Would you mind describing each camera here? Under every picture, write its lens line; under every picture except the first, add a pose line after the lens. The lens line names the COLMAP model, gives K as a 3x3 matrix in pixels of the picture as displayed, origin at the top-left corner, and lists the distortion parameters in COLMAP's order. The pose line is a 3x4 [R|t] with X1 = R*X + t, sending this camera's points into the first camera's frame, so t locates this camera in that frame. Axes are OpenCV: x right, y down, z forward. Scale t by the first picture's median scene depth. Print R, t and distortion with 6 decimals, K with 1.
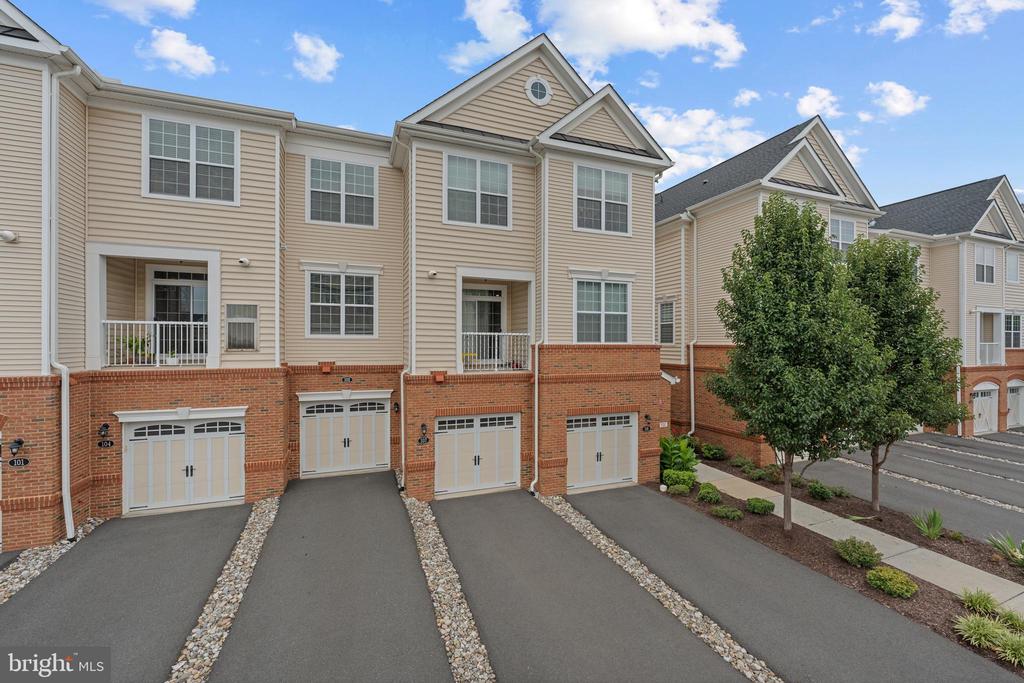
lens RADIAL K [[426.1, 0, 512.0], [0, 426.1, 341.5], [0, 0, 1]] dist [-0.001189, -0.000207]
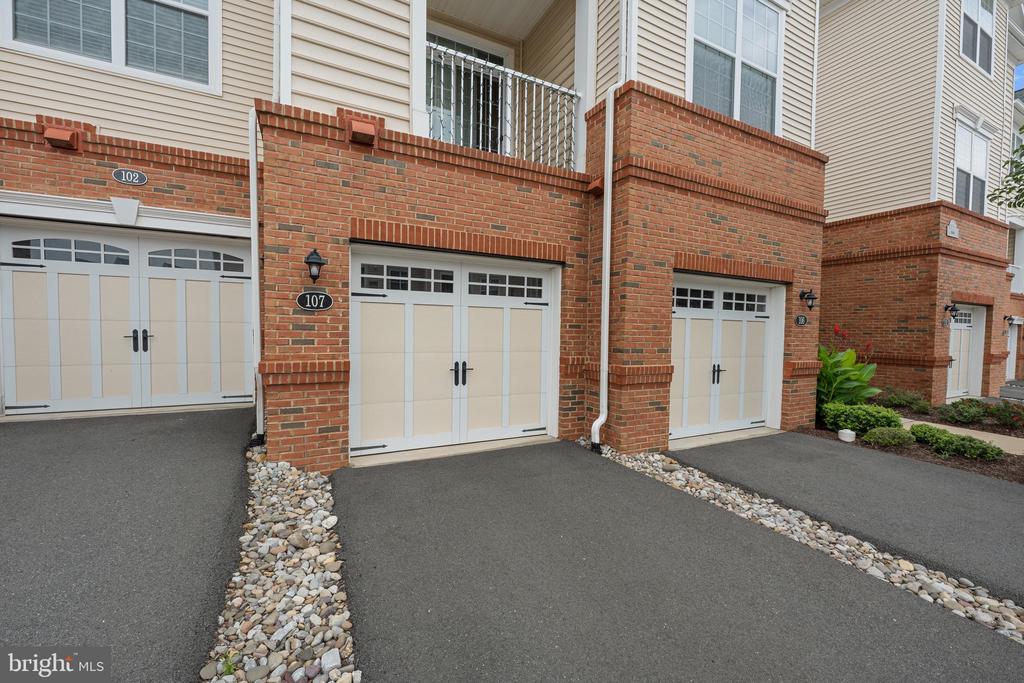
lens RADIAL K [[418.3, 0, 512.2], [0, 418.3, 344.6], [0, 0, 1]] dist [-0.001794, -0.000175]
pose [[0.994439, 0.008215, 0.104997, -0.076066], [-0.012309, 0.999187, 0.038403, 0.237701], [-0.104596, -0.039482, 0.993731, 0.598517]]
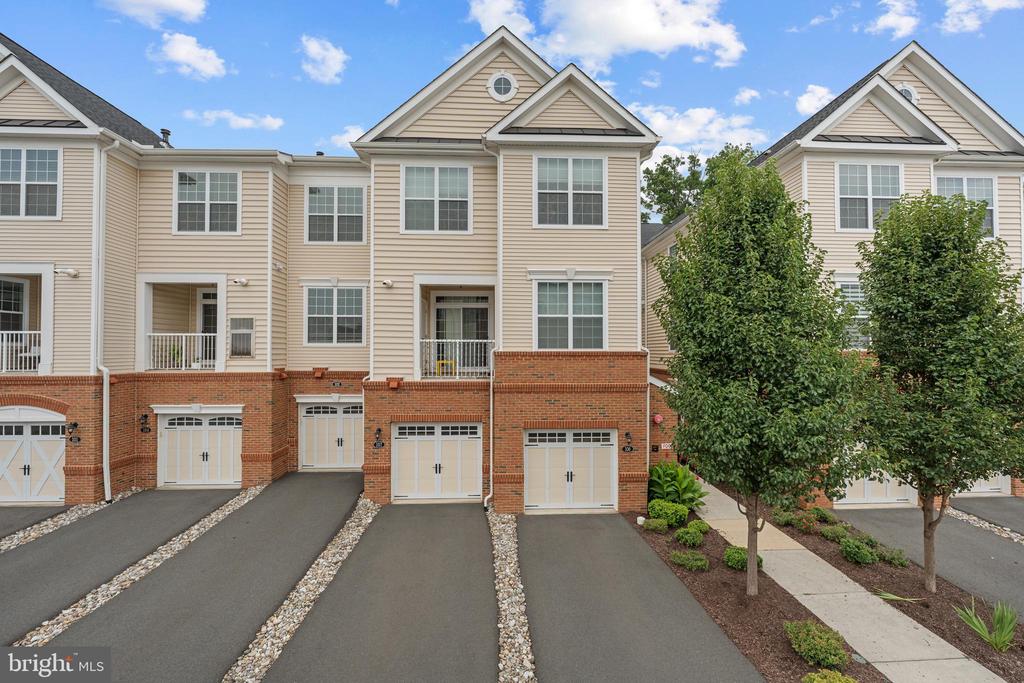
lens RADIAL K [[426.3, 0, 507.7], [0, 426.3, 343.7], [0, 0, 1]] dist [-0.001413, -0.000057]
pose [[0.946198, -0.008825, -0.323469, 0.398664], [0.003784, 0.999861, -0.016210, 0.005228], [0.323567, 0.014114, 0.946100, 0.112072]]
